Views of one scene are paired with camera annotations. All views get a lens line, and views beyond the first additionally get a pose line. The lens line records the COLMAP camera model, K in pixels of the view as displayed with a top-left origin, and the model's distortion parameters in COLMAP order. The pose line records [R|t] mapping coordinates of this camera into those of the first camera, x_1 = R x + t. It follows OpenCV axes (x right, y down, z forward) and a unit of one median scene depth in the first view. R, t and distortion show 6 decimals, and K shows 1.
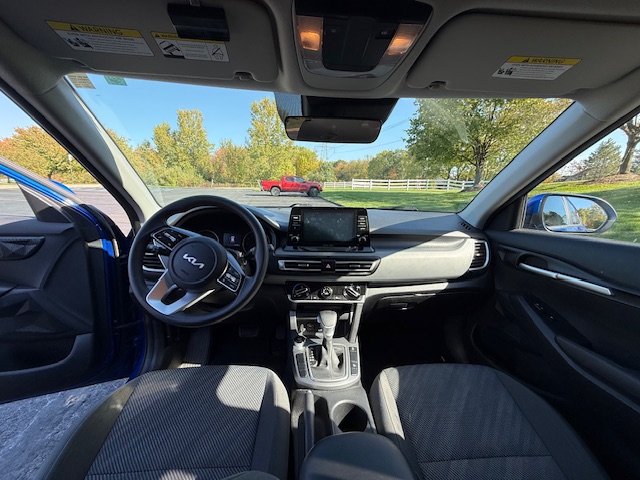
lens RADIAL K [[254.3, 0, 317.7], [0, 254.3, 236.9], [0, 0, 1]] dist [0.009407, 0.000231]
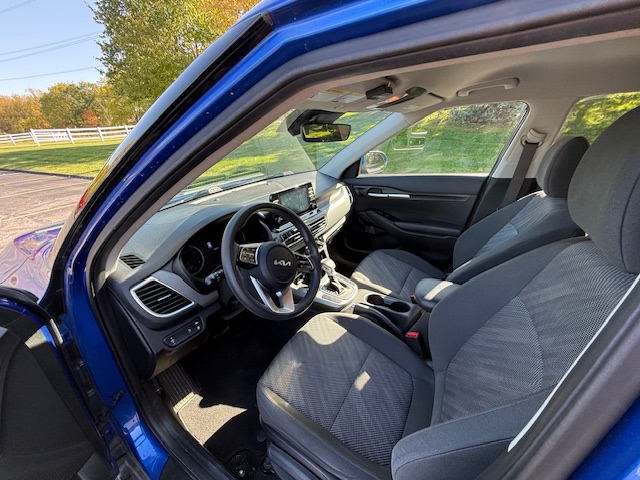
lens RADIAL K [[254.3, 0, 319.6], [0, 254.3, 237.0], [0, 0, 1]] dist [0.009407, 0.000231]
pose [[0.571882, -0.368317, 0.733003, -0.834876], [0.216370, 0.929623, 0.298303, -0.219963], [-0.791287, -0.011994, 0.611328, 0.141132]]
